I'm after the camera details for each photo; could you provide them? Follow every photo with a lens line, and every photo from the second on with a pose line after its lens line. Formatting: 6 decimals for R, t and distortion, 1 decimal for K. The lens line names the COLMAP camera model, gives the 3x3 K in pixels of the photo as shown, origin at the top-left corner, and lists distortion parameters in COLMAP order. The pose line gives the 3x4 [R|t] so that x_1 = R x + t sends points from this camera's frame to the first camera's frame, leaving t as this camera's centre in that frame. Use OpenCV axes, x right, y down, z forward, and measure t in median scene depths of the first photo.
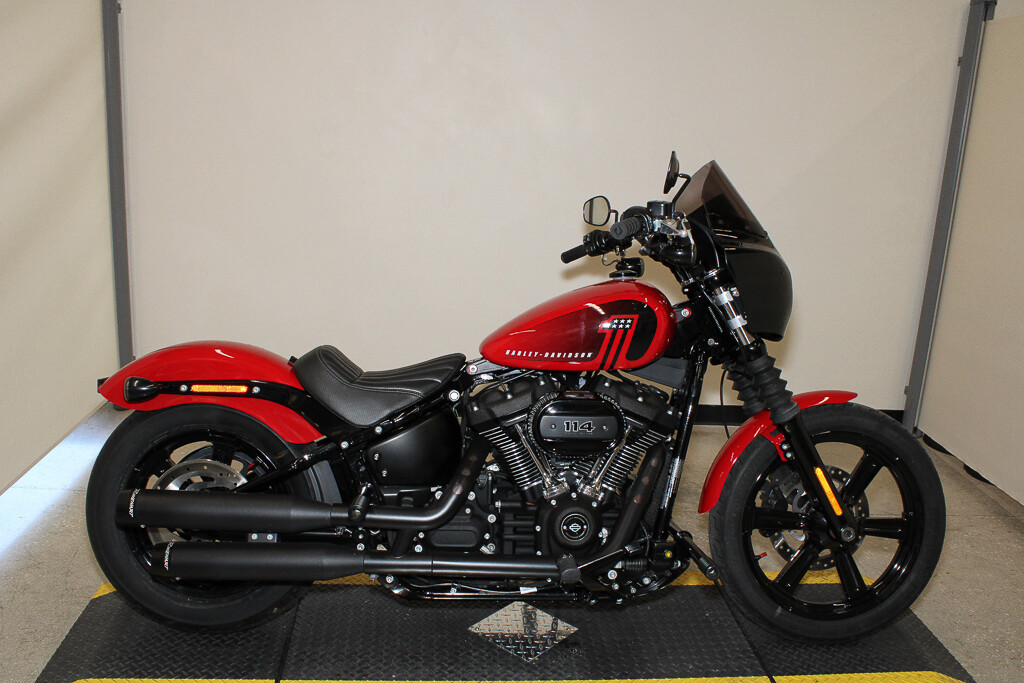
lens RADIAL K [[908.7, 0, 503.7], [0, 908.7, 346.5], [0, 0, 1]] dist [-0.137916, 0.105543]
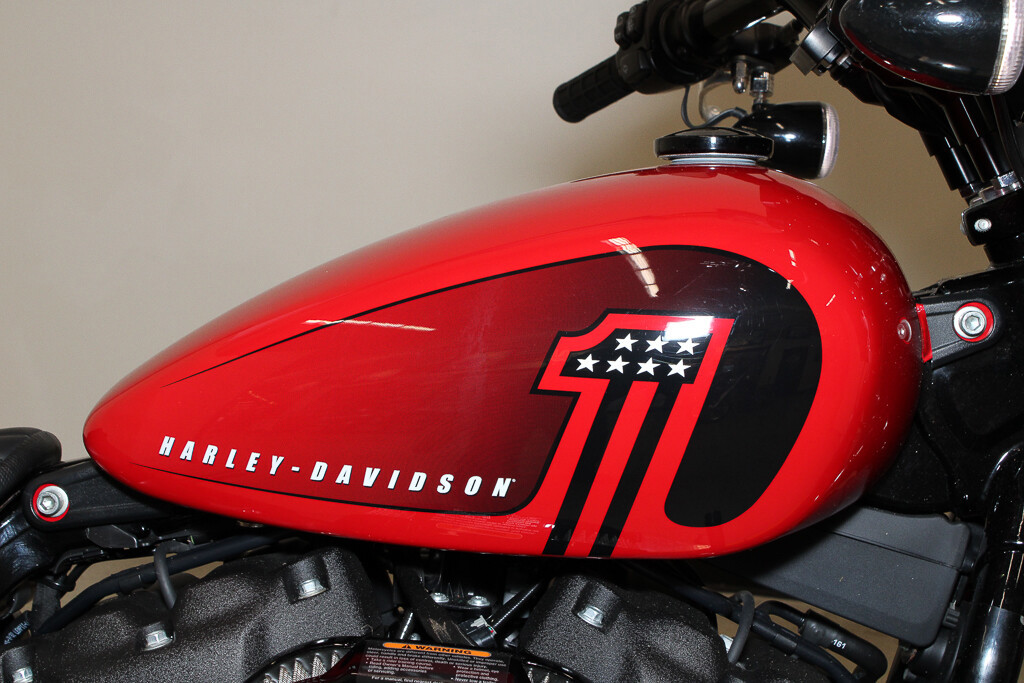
lens RADIAL K [[1681.4, 0, 513.9], [0, 1681.4, 348.6], [0, 0, 1]] dist [-0.001896, 0.000000]
pose [[0.993210, 0.062687, -0.098003, 0.130796], [-0.063109, 0.998006, -0.001206, -0.023114], [0.097732, 0.007383, 0.995185, 0.574588]]
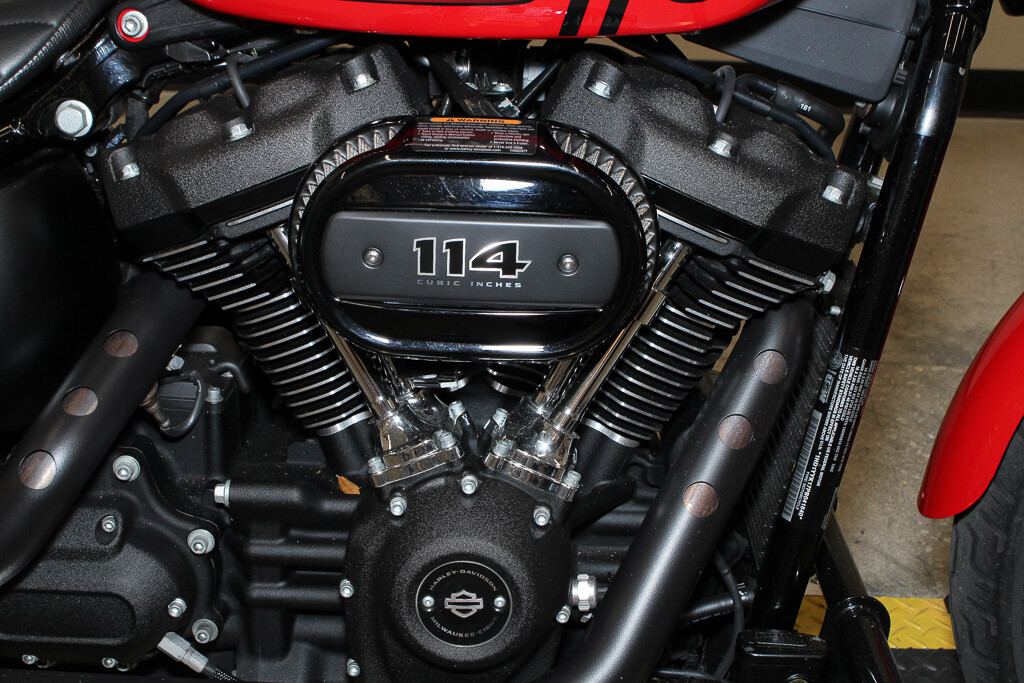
lens RADIAL K [[1482.0, 0, 510.0], [0, 1482.0, 337.7], [0, 0, 1]] dist [-0.041268, 0.000000]
pose [[0.996723, 0.024782, -0.077003, 0.121838], [-0.003072, 0.962826, 0.270106, -0.005752], [0.080834, -0.268985, 0.959746, 0.550431]]
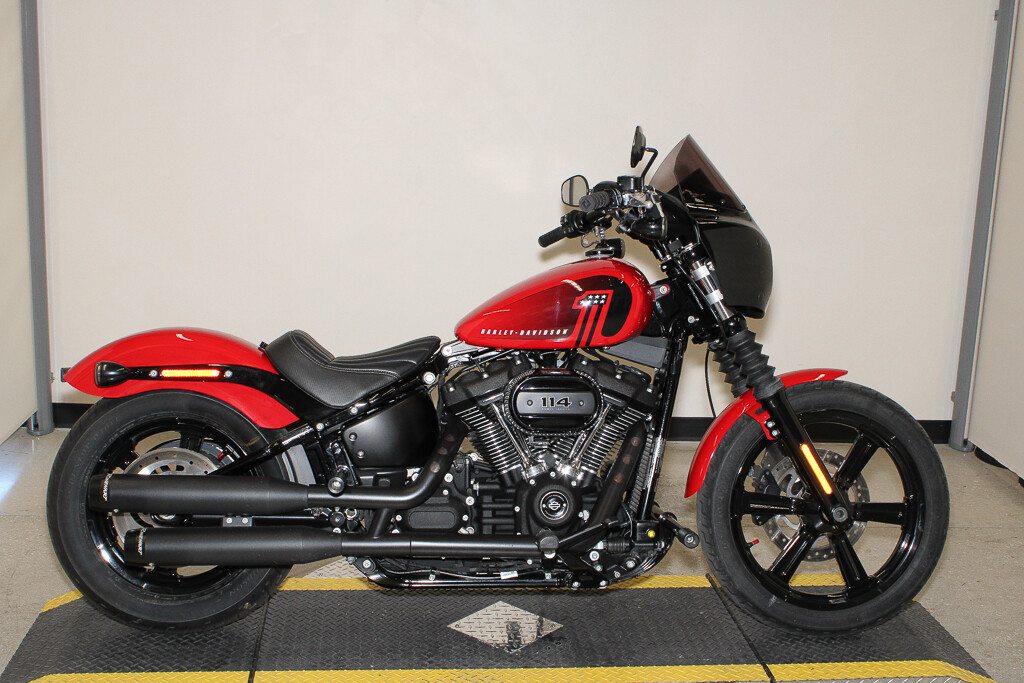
lens RADIAL K [[1231.1, 0, 491.0], [0, 1231.1, 333.7], [0, 0, 1]] dist [-0.057007, 0.000000]
pose [[0.999792, -0.019479, 0.006069, 0.004941], [0.019760, 0.998538, -0.050318, 0.075311], [-0.005080, 0.050428, 0.998715, -0.335648]]
